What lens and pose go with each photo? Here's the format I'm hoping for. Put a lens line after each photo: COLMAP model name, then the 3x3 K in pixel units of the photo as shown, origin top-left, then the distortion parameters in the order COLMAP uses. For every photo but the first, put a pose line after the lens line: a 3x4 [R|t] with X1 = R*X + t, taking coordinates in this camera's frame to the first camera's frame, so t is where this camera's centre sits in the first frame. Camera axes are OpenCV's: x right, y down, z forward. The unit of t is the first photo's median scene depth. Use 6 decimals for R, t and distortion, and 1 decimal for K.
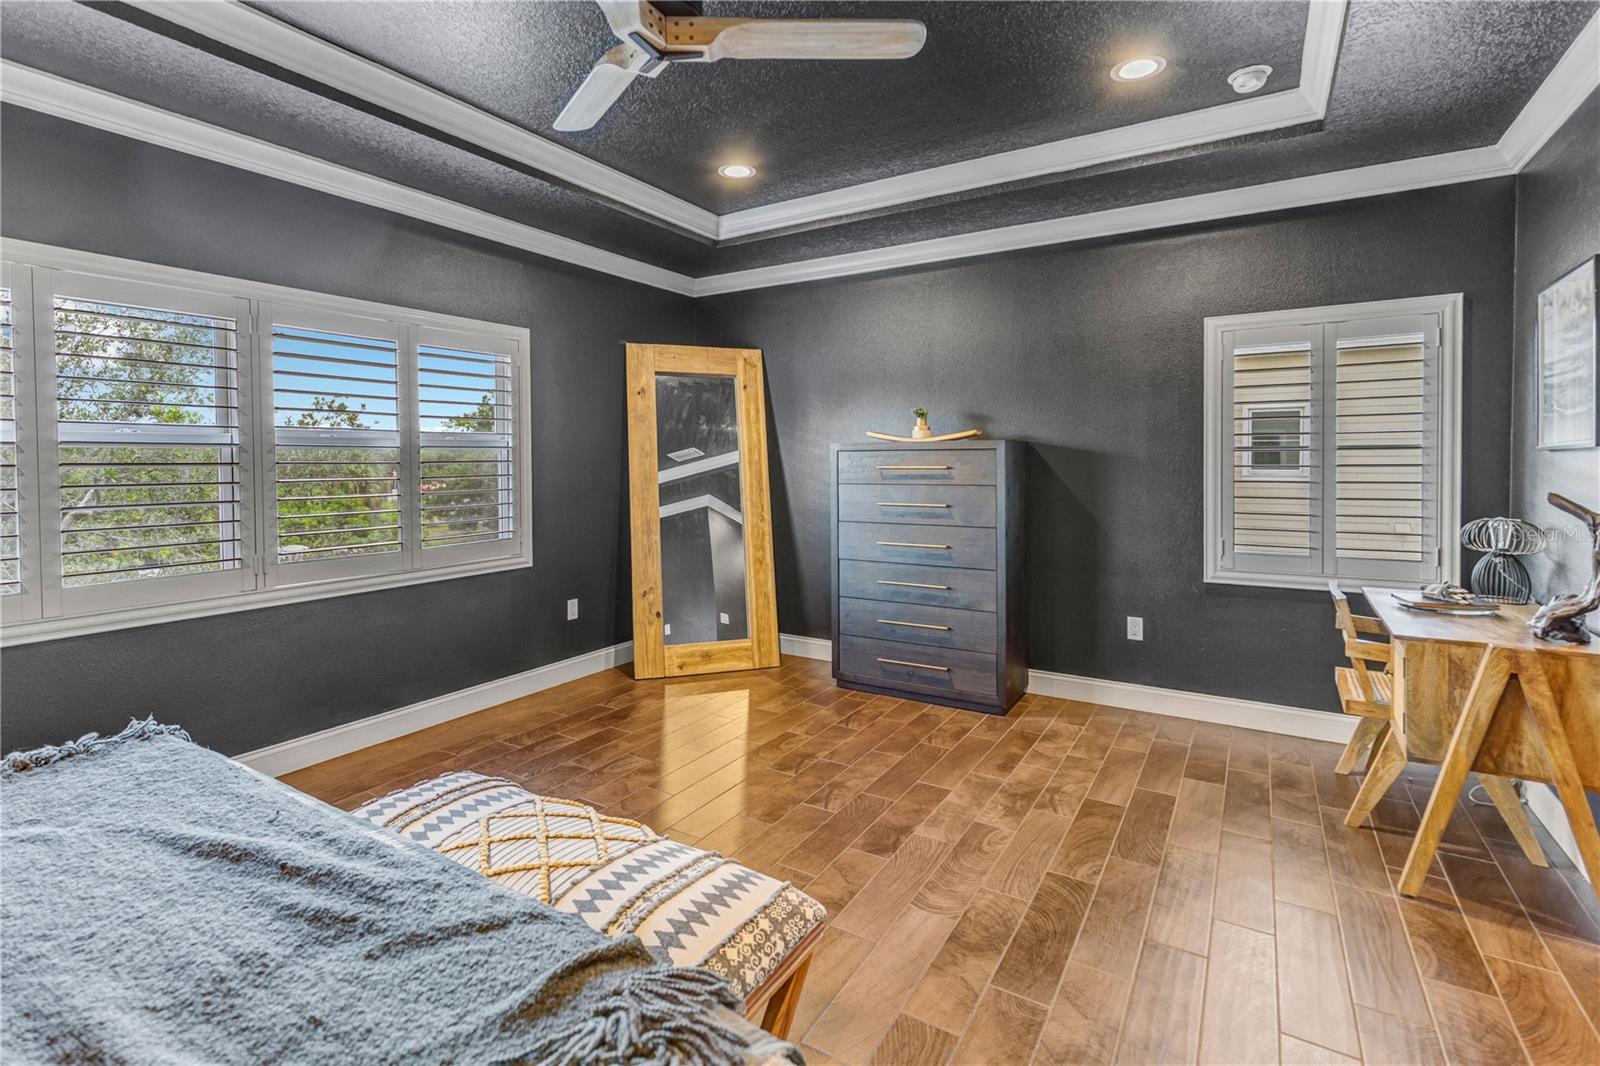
lens RADIAL K [[740.3, 0, 790.0], [0, 740.3, 479.2], [0, 0, 1]] dist [0.009556, -0.003033]
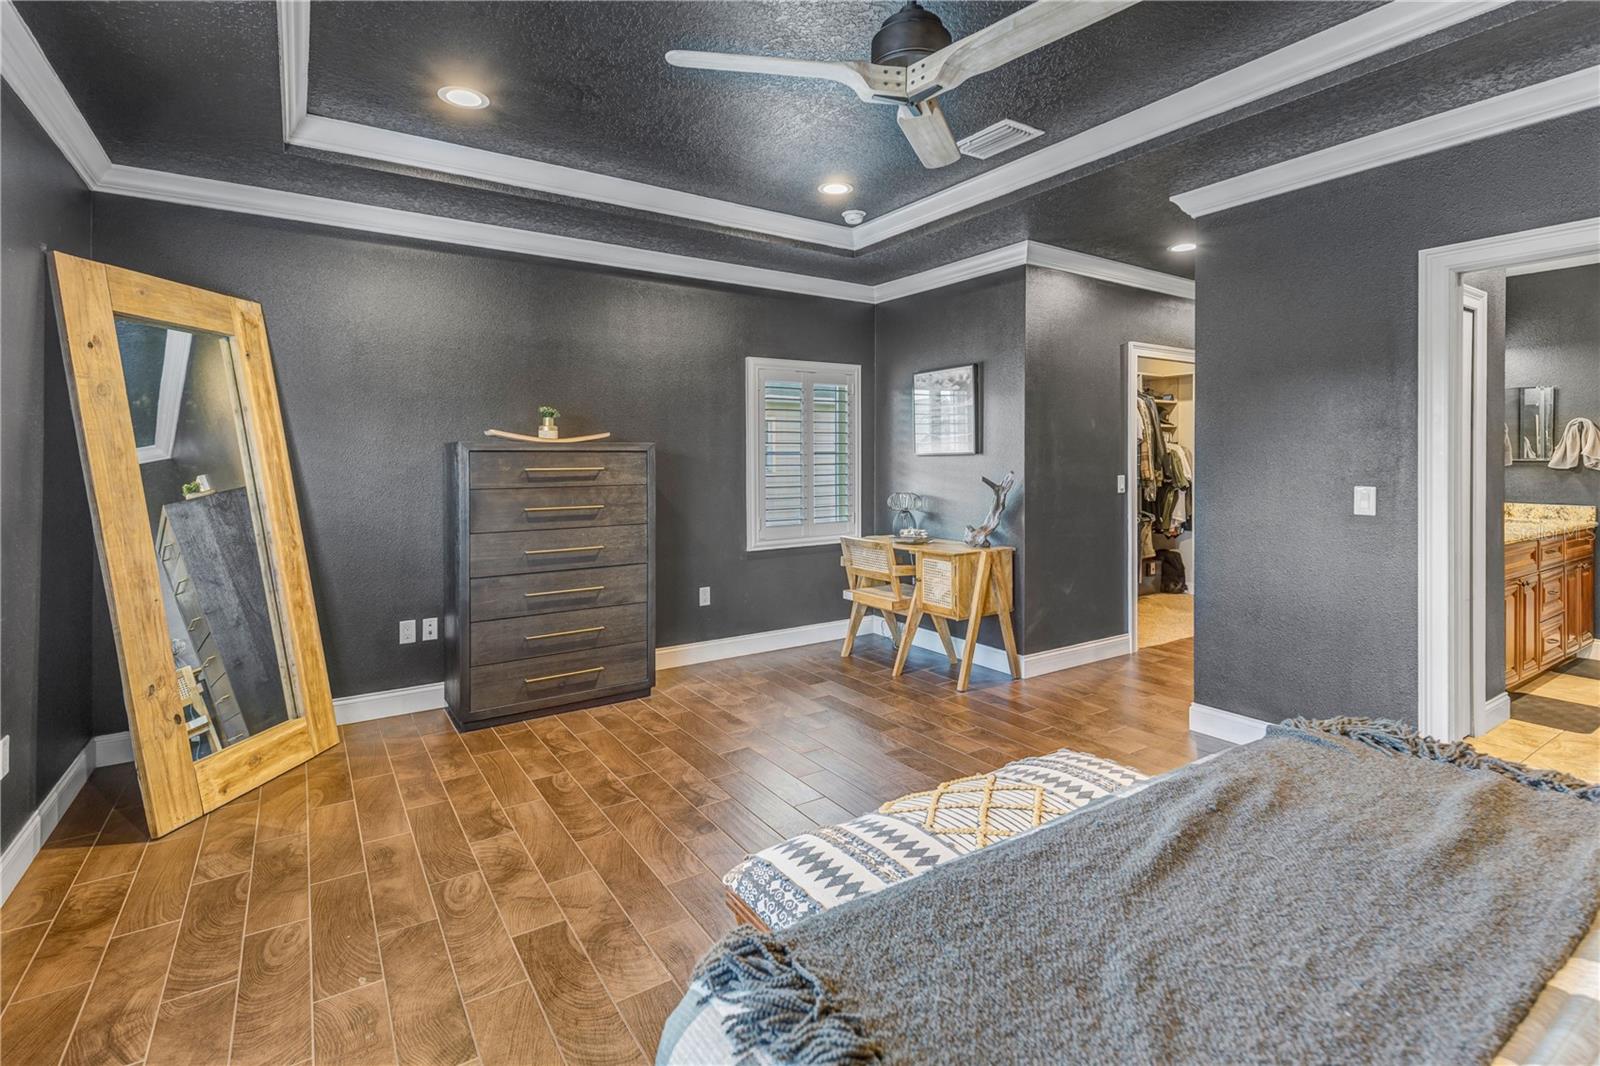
lens RADIAL K [[740.3, 0, 801.2], [0, 740.3, 465.3], [0, 0, 1]] dist [0.009556, -0.003033]
pose [[0.424078, -0.005451, 0.905609, -0.600398], [0.027444, 0.999600, -0.006834, -0.006113], [-0.905210, 0.027752, 0.424058, 0.325816]]
